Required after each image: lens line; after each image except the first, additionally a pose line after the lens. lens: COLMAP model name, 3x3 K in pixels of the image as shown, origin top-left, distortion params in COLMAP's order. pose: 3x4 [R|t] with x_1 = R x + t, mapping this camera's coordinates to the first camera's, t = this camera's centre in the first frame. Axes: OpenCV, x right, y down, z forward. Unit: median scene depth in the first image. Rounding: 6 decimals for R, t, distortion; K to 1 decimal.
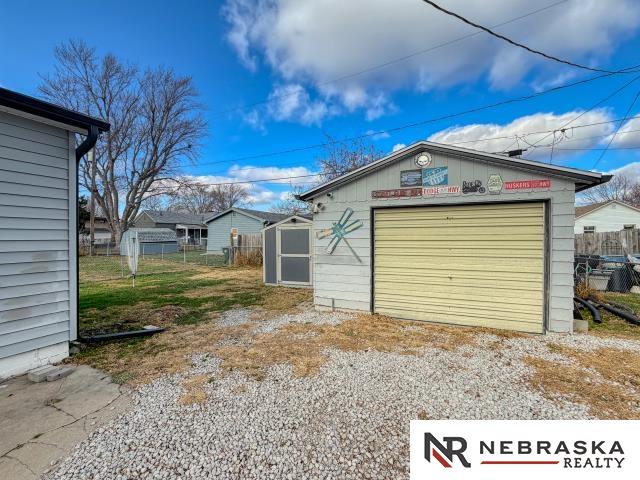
lens RADIAL K [[284.6, 0, 314.3], [0, 284.6, 240.3], [0, 0, 1]] dist [-0.001322, -0.000111]
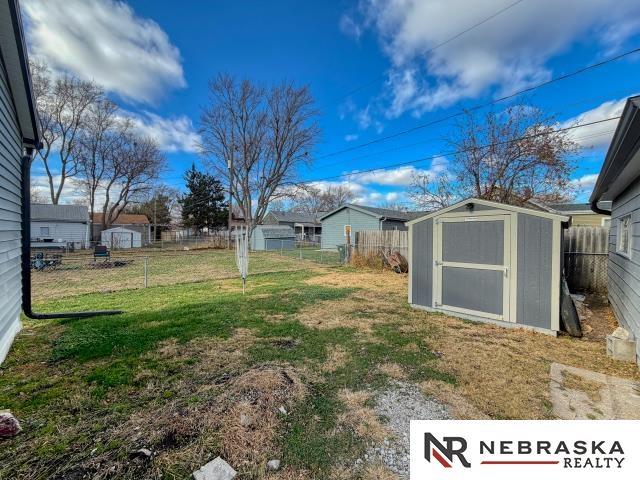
lens RADIAL K [[255.2, 0, 317.1], [0, 255.2, 240.6], [0, 0, 1]] dist [-0.002442, -0.000391]
pose [[0.933924, 0.019264, -0.356951, -0.046470], [-0.014954, 0.999778, 0.014830, -0.000415], [0.357158, -0.008512, 0.934005, 0.101874]]
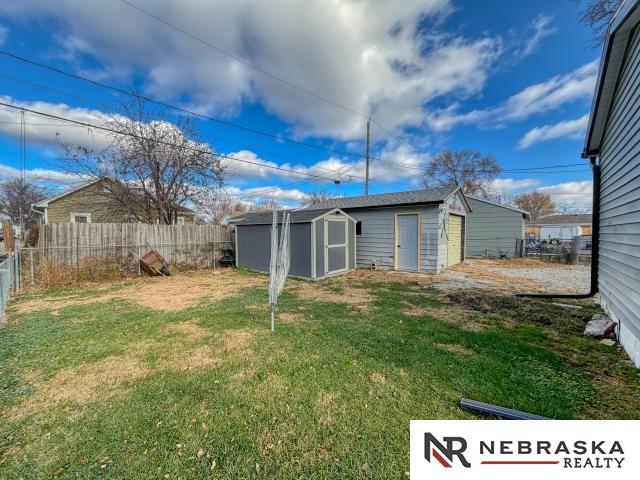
lens RADIAL K [[255.2, 0, 319.1], [0, 255.2, 238.7], [0, 0, 1]] dist [-0.002442, -0.000391]
pose [[0.268860, -0.023770, 0.962886, -0.263138], [0.000656, 0.999700, 0.024495, 0.001018], [-0.963179, -0.005955, 0.268795, 0.211104]]
